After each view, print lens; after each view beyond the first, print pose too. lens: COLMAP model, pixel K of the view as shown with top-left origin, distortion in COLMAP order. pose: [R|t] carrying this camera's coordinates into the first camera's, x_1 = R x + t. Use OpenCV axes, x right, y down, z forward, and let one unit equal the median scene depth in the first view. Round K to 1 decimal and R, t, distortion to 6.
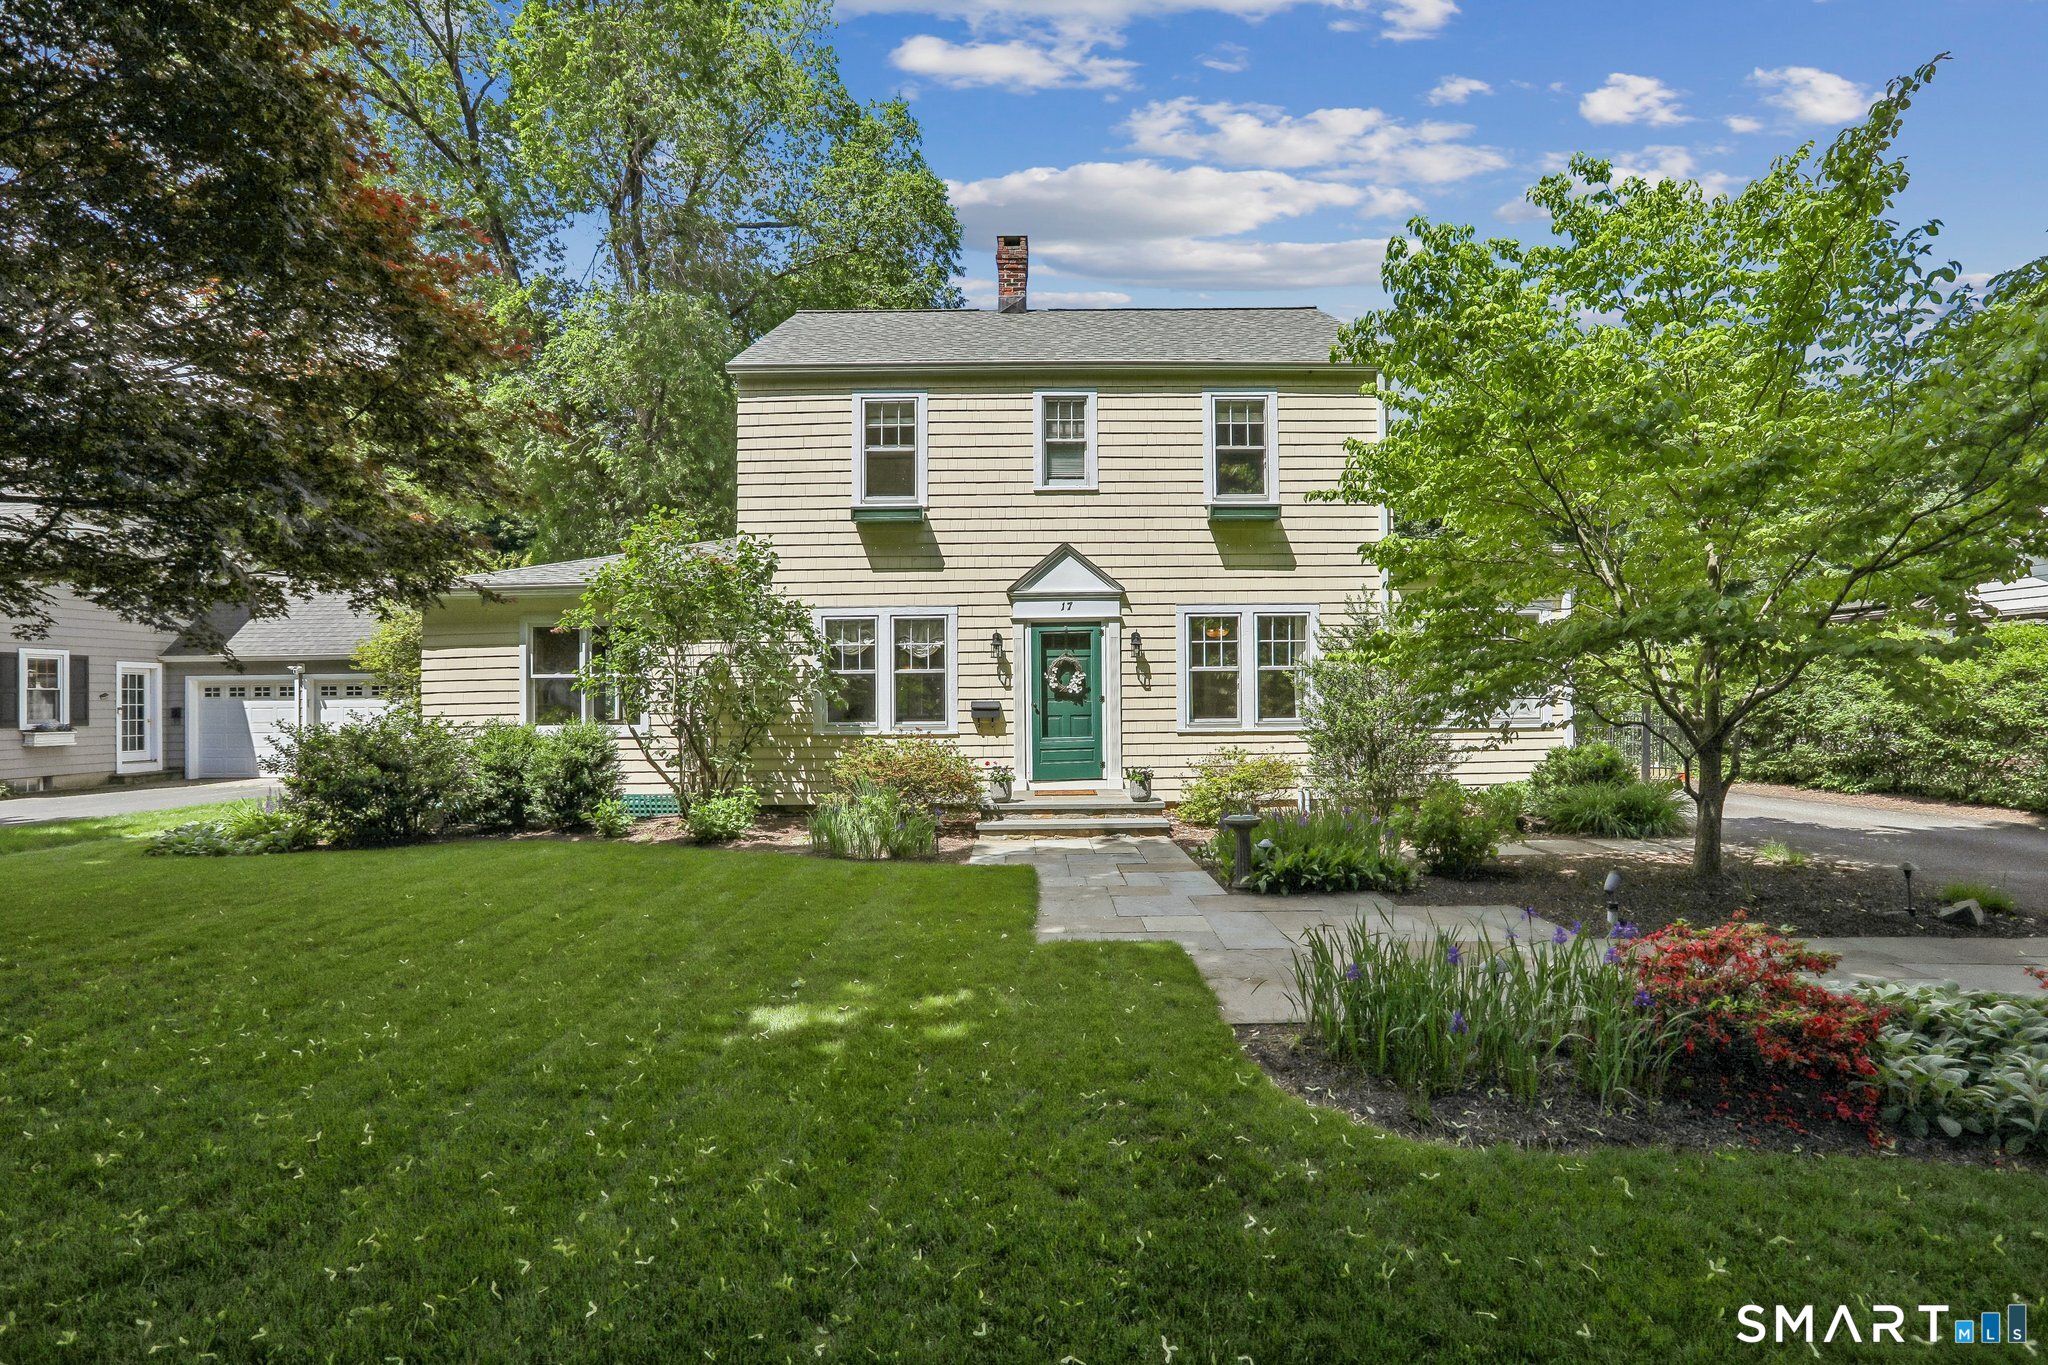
lens RADIAL K [[915.0, 0, 1028.9], [0, 915.0, 687.9], [0, 0, 1]] dist [-0.027982, 0.001310]
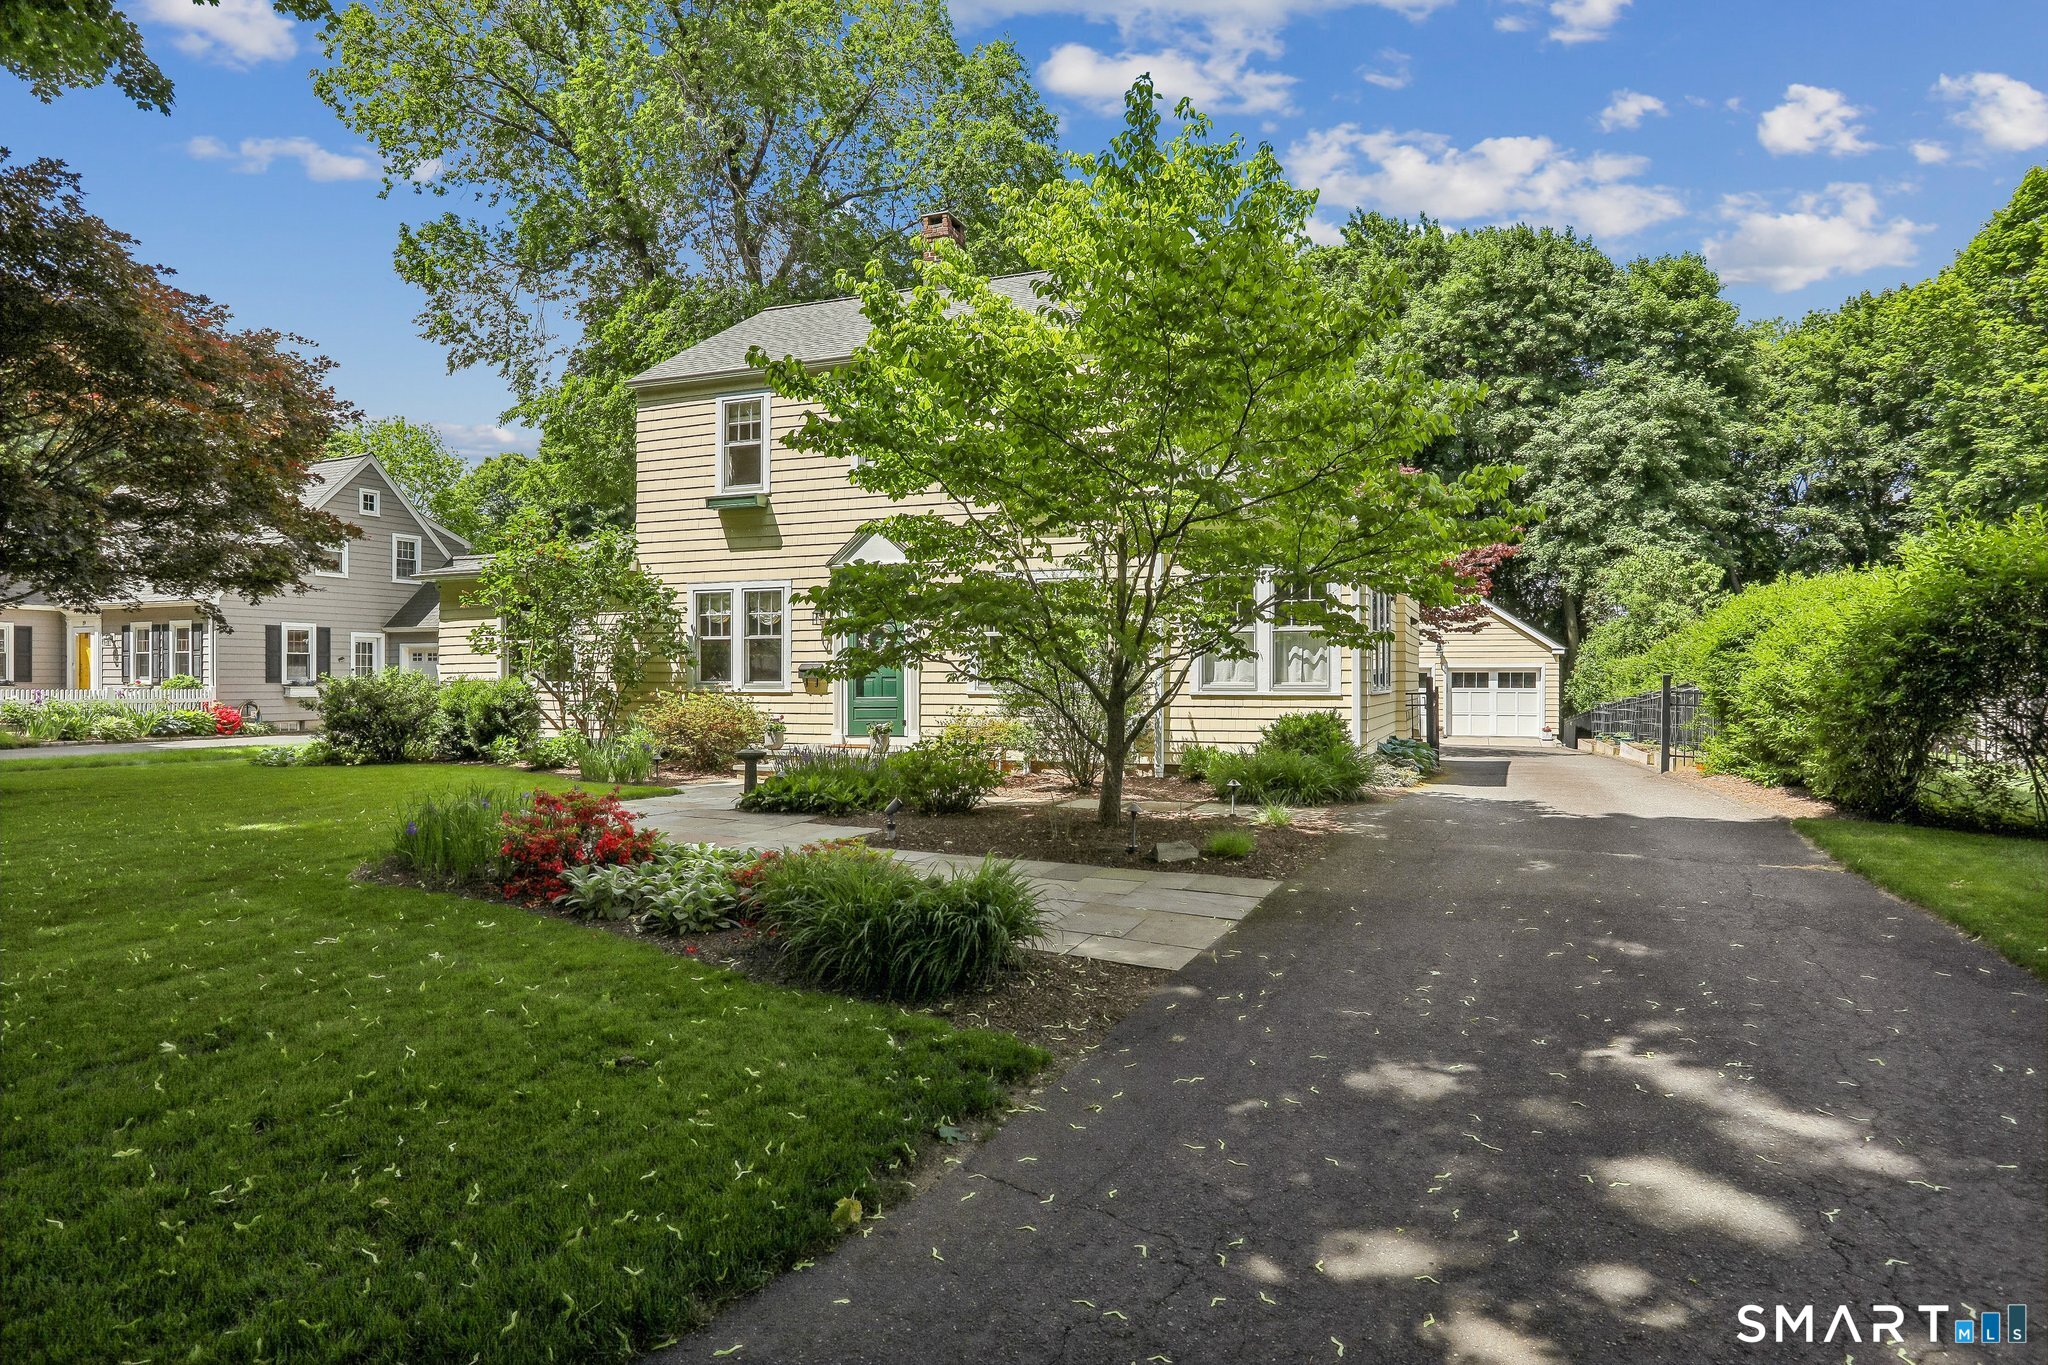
lens RADIAL K [[1105.9, 0, 1030.3], [0, 1105.9, 685.1], [0, 0, 1]] dist [-0.003679, -0.002236]
pose [[0.930895, 0.013271, -0.365046, 0.697504], [-0.005717, 0.999747, 0.021766, 0.009584], [0.365243, -0.018175, 0.930735, -0.167937]]
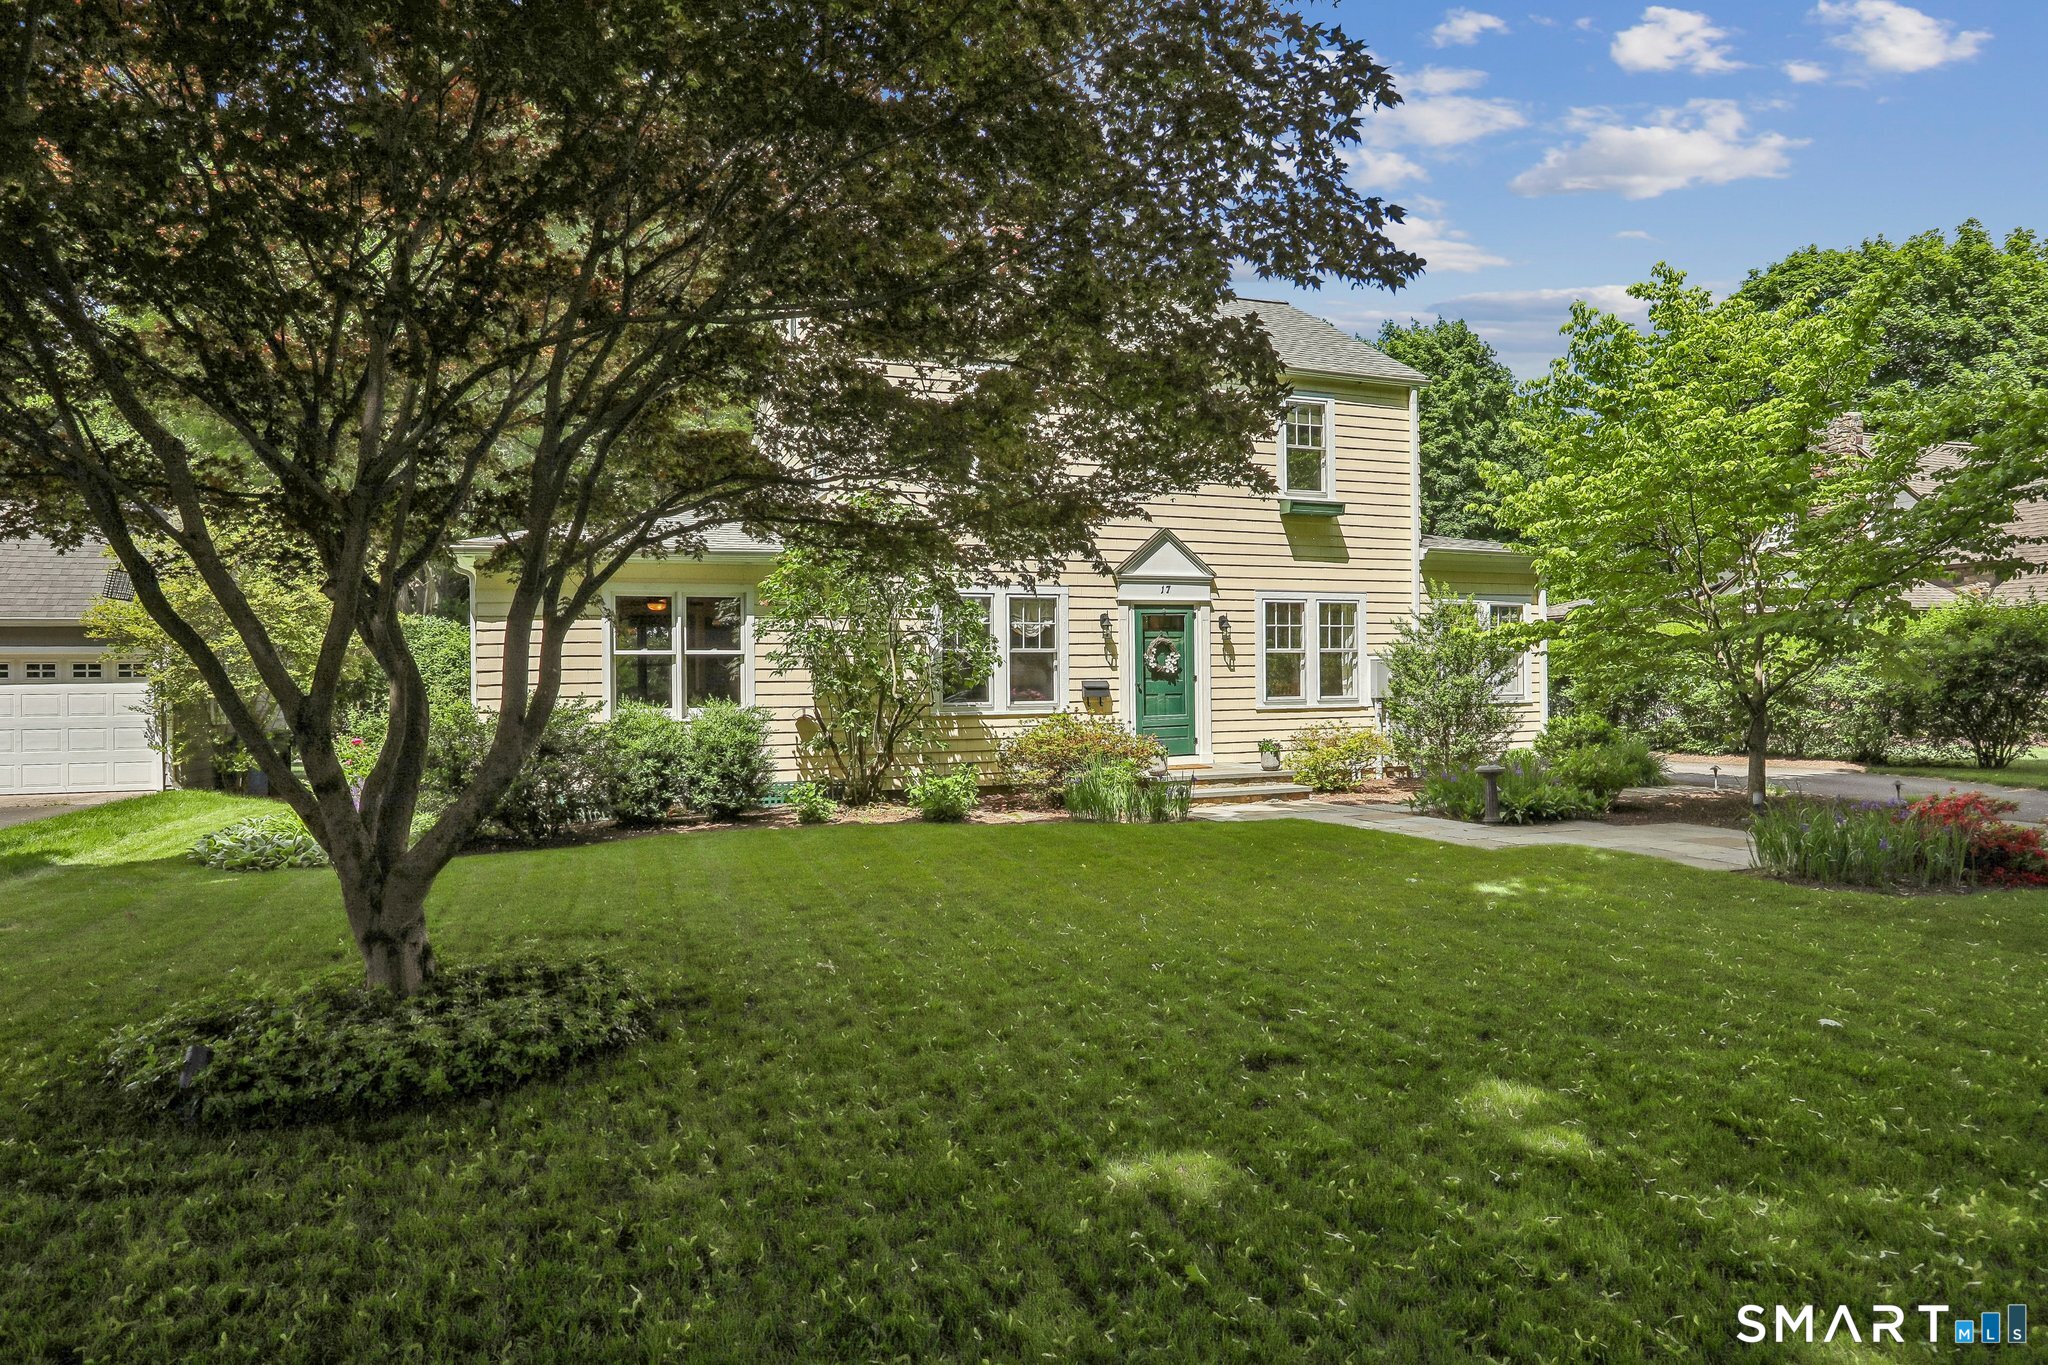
lens RADIAL K [[1105.9, 0, 1010.4], [0, 1105.9, 687.4], [0, 0, 1]] dist [-0.003679, -0.002236]
pose [[0.941105, -0.002843, 0.338103, -0.549929], [0.000224, 0.999970, 0.007785, 0.012360], [-0.338115, -0.007250, 0.941077, -0.126619]]
